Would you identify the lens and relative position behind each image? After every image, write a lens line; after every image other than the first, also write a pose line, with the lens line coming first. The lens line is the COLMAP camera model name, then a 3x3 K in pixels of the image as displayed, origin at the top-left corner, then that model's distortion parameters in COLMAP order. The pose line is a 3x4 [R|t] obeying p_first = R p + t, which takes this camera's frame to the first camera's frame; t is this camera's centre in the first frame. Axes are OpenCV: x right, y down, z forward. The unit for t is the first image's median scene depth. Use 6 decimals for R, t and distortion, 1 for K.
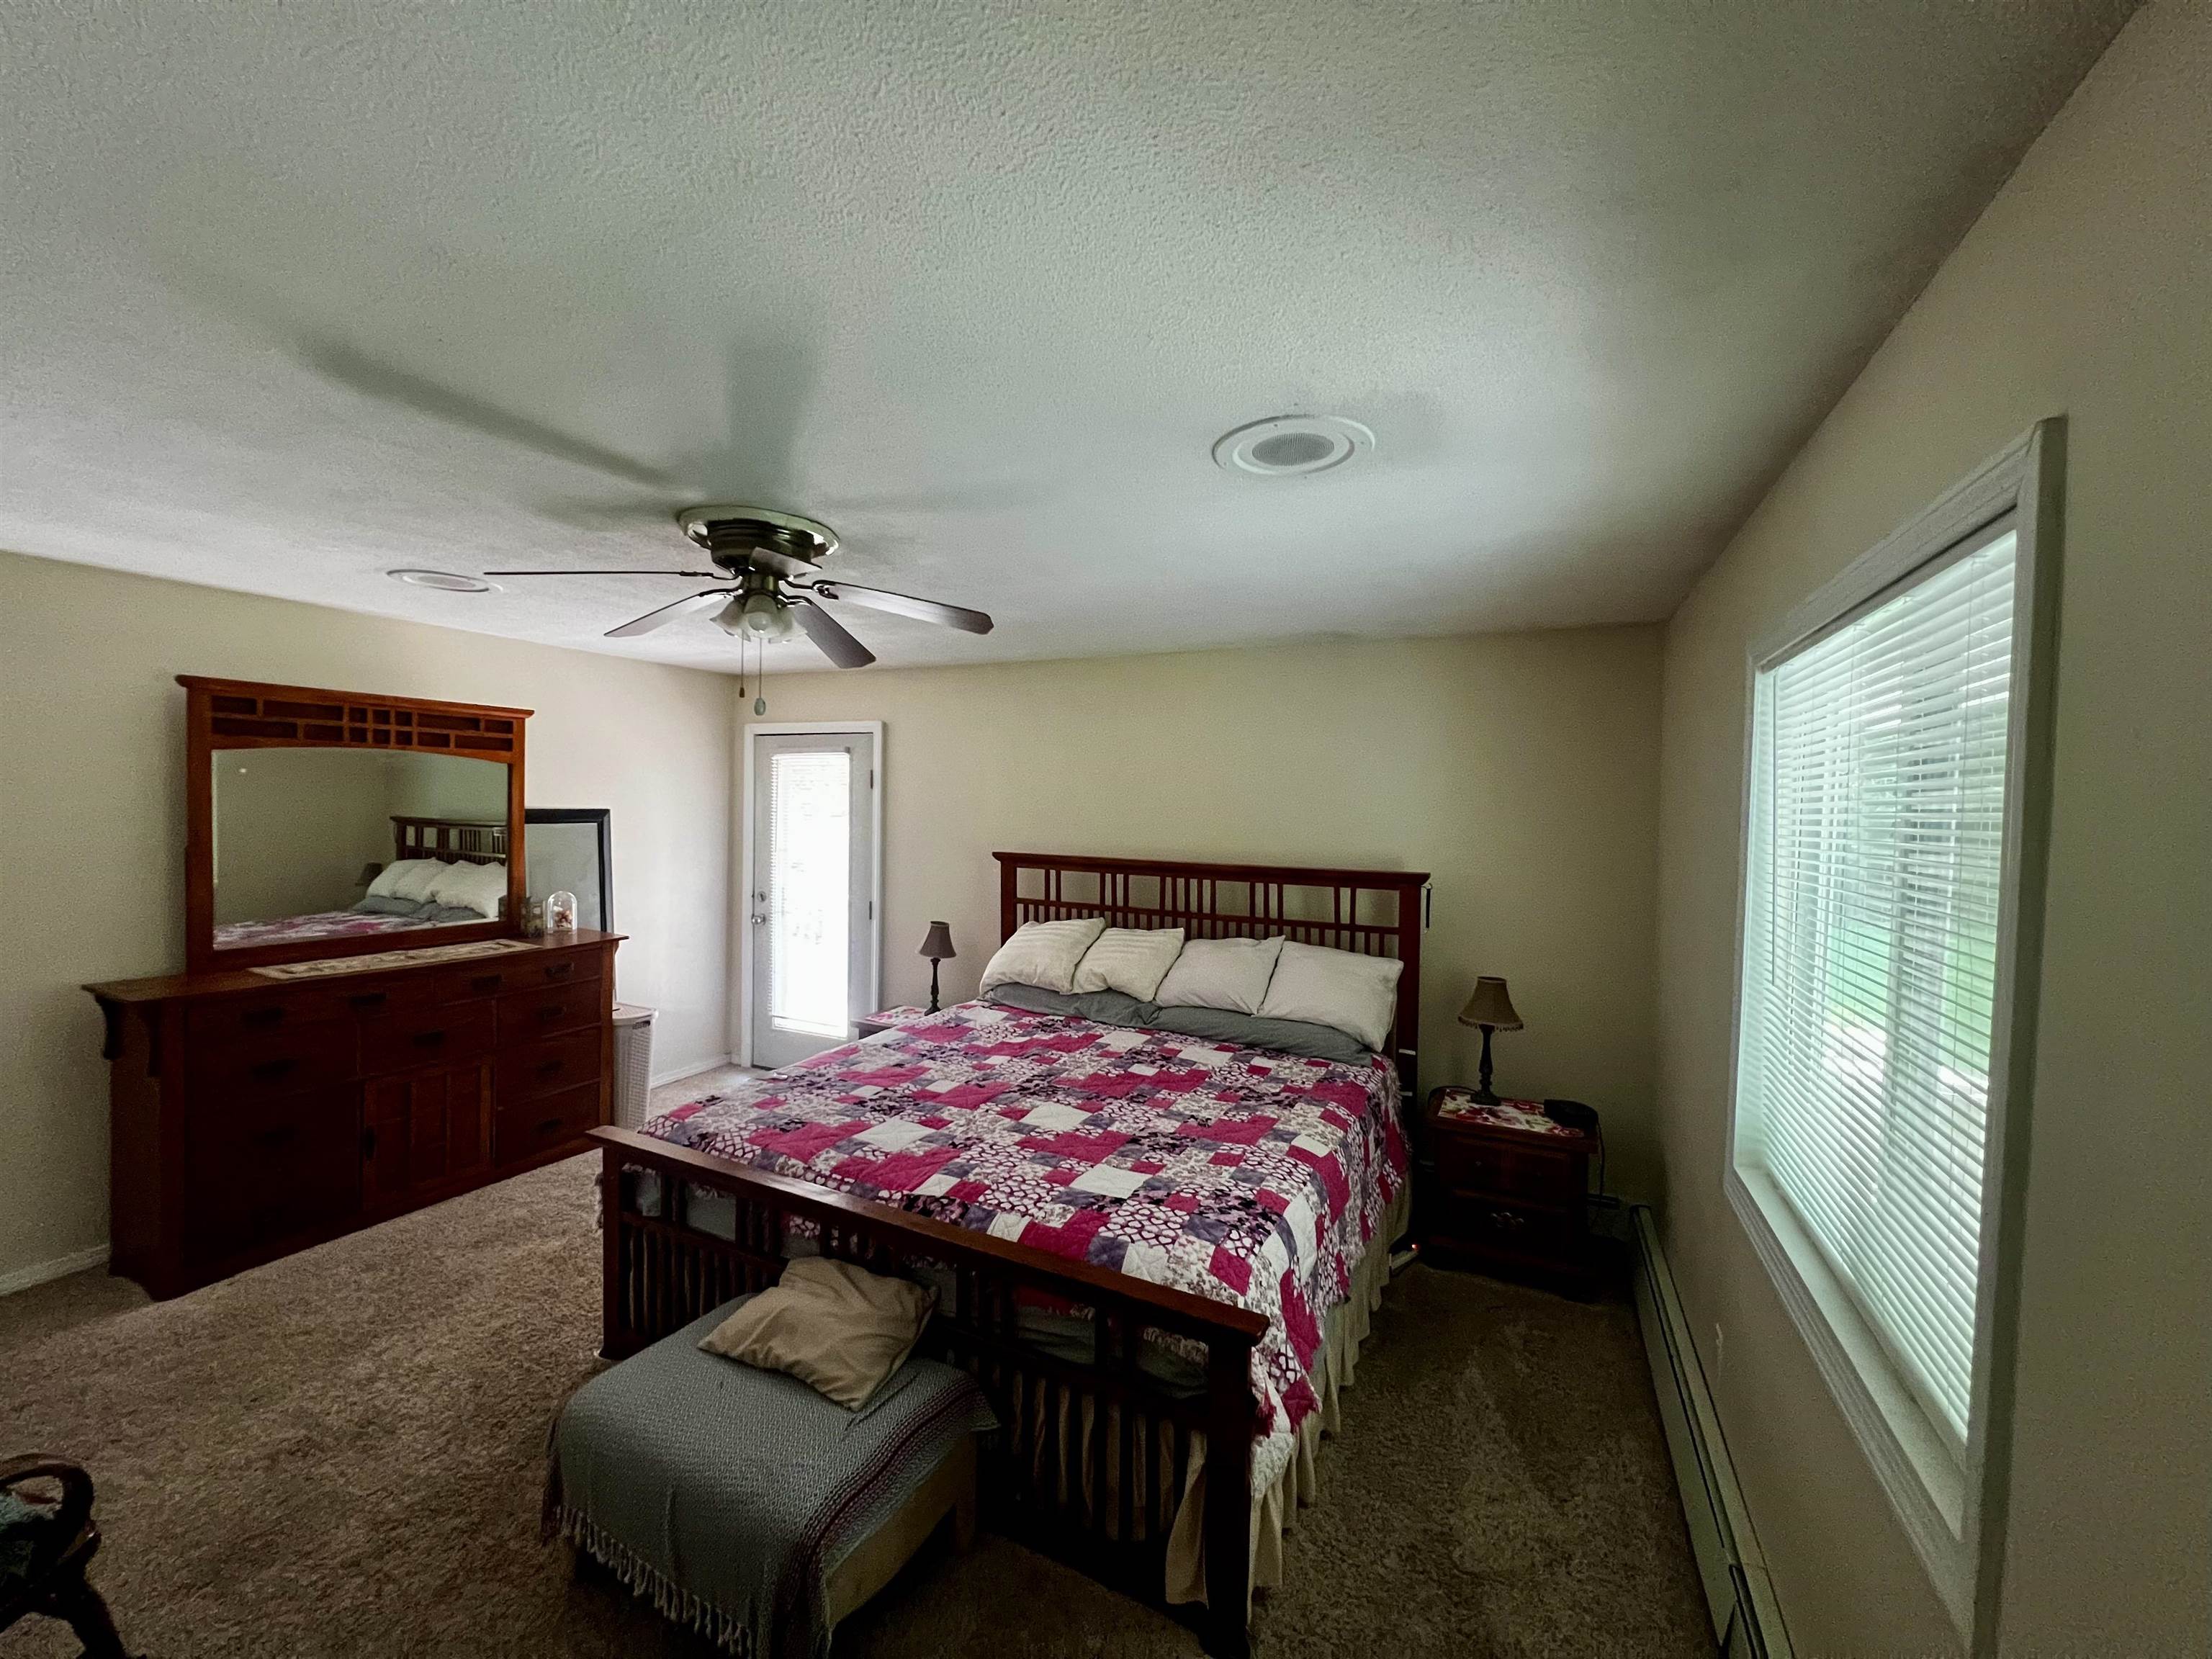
lens RADIAL K [[884.8, 0, 1106.0], [0, 884.8, 829.5], [0, 0, 1]] dist [-0.000367, -0.000205]
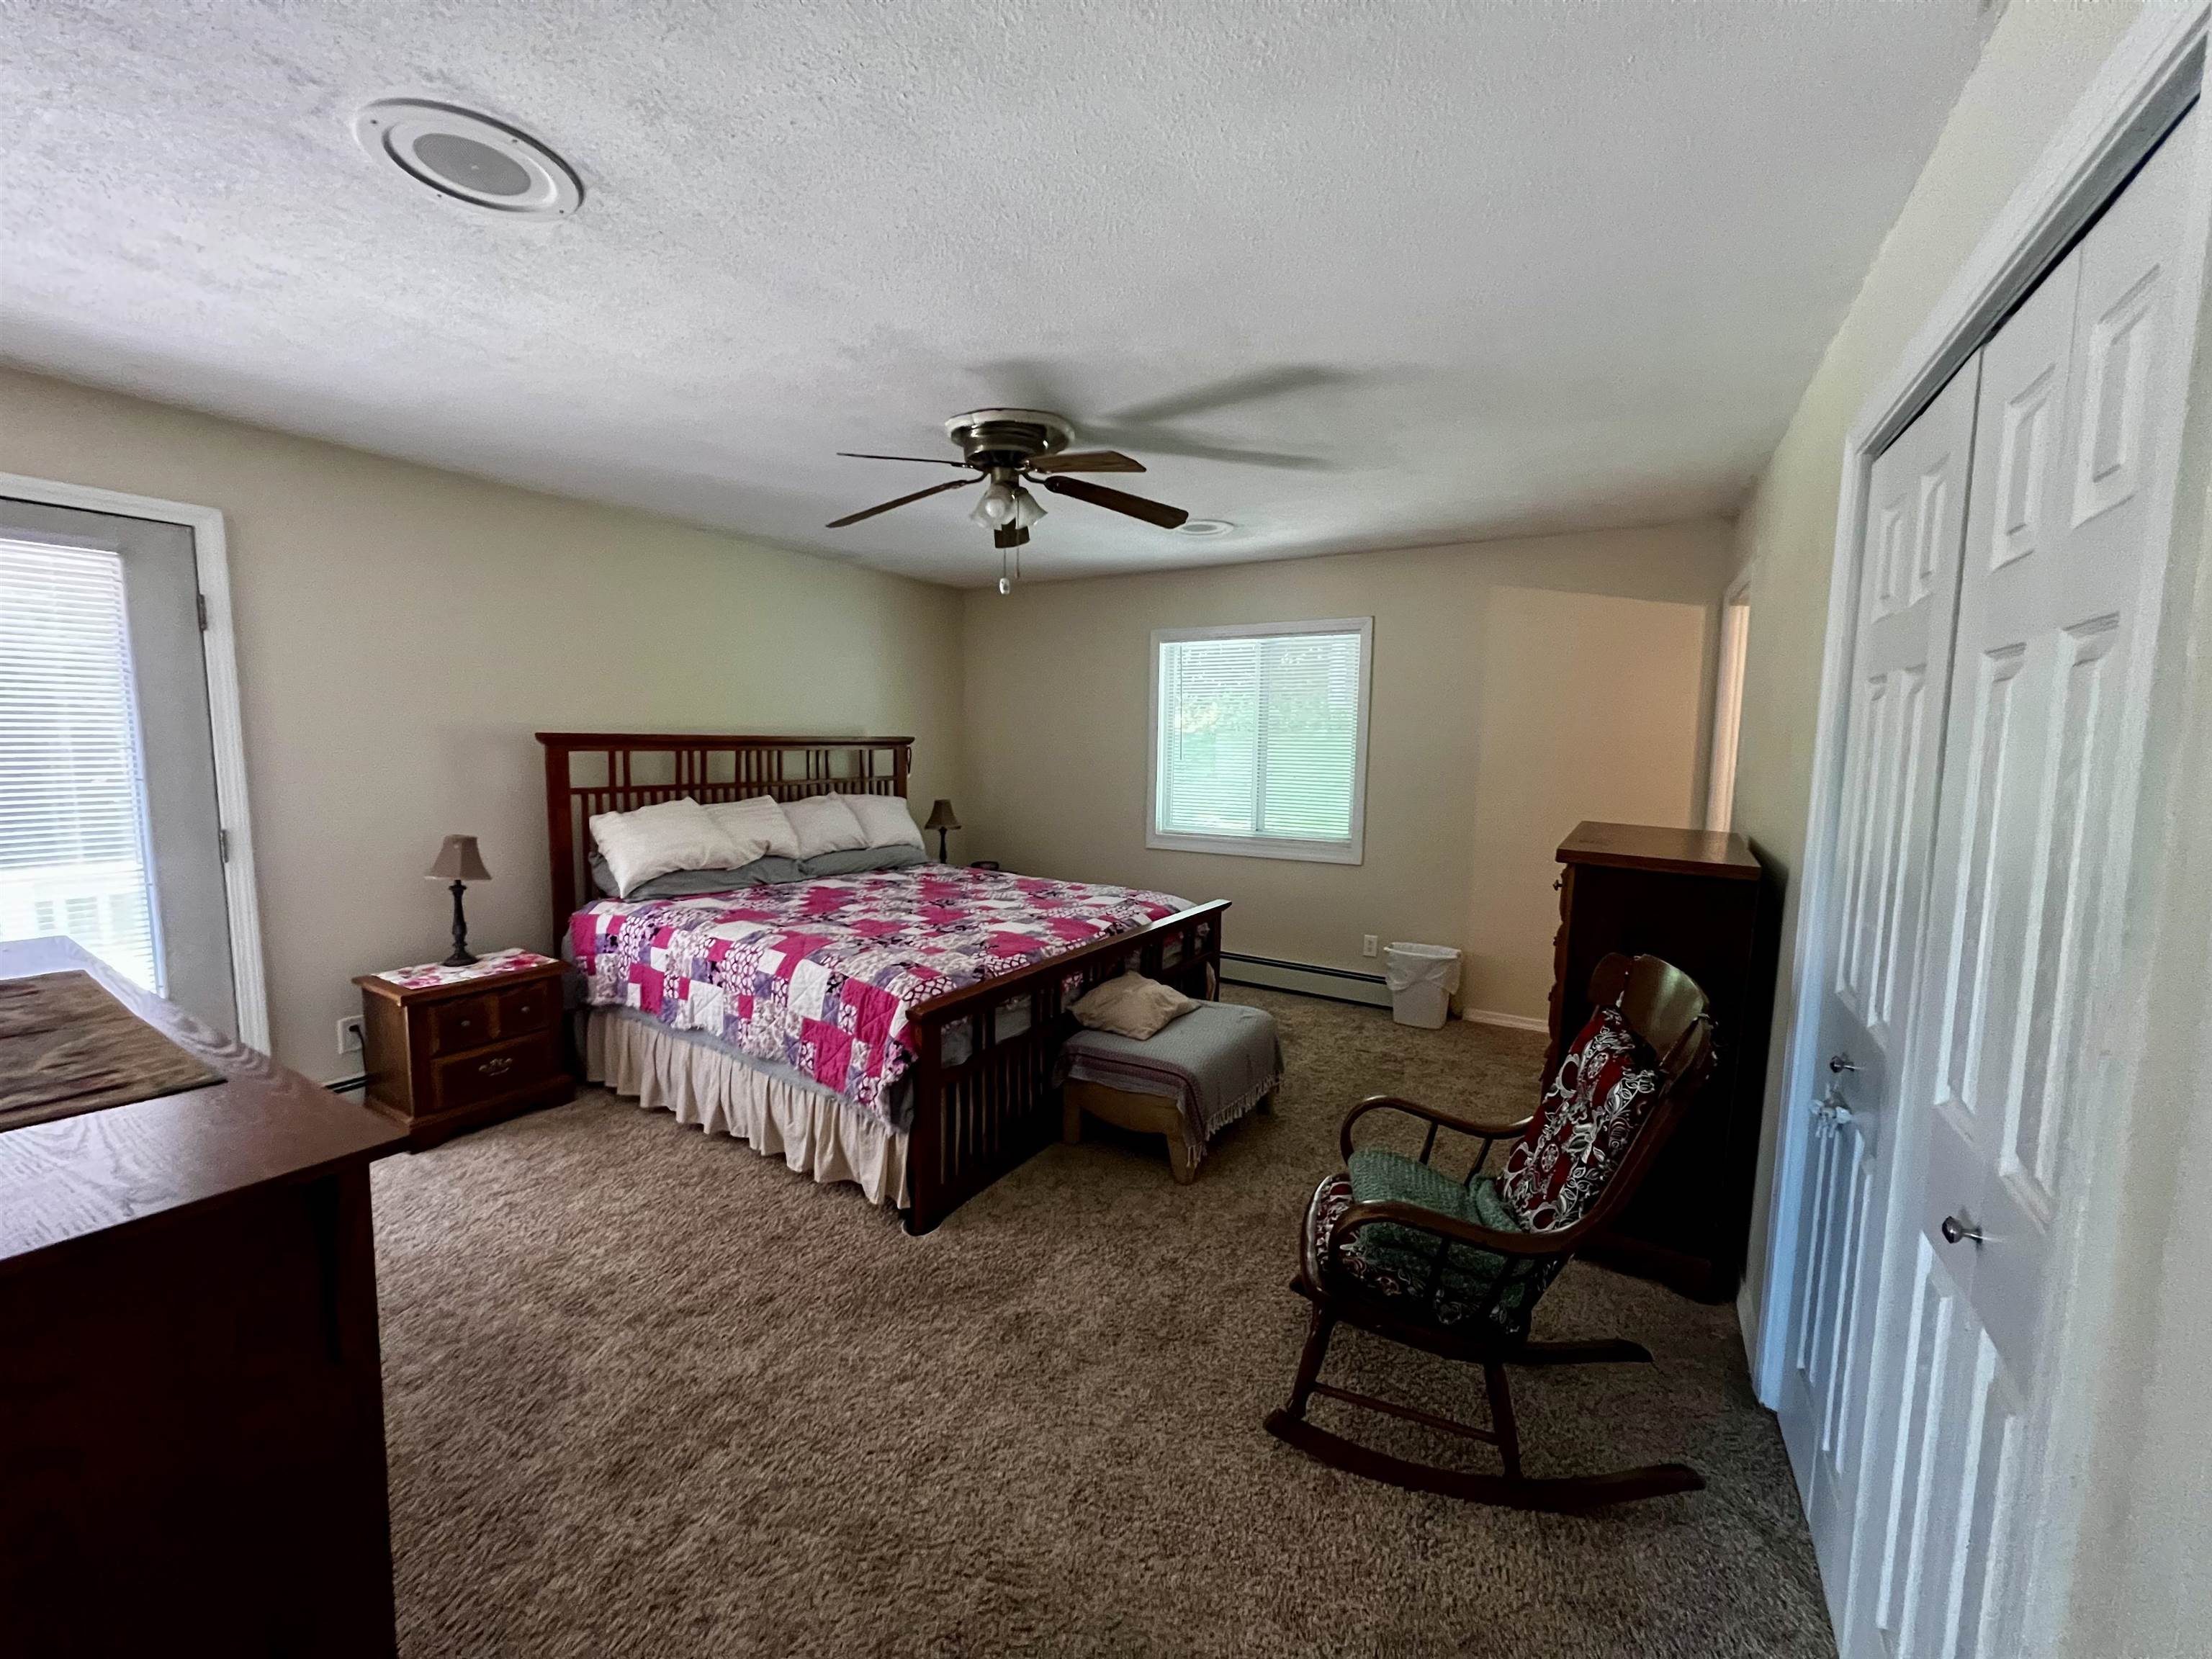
lens RADIAL K [[884.8, 0, 1106.0], [0, 884.8, 829.5], [0, 0, 1]] dist [-0.000367, -0.000205]
pose [[0.091813, -0.122973, 0.988154, -0.893960], [0.016704, 0.992396, 0.121949, 0.023612], [-0.995636, 0.005310, 0.093169, 0.436353]]
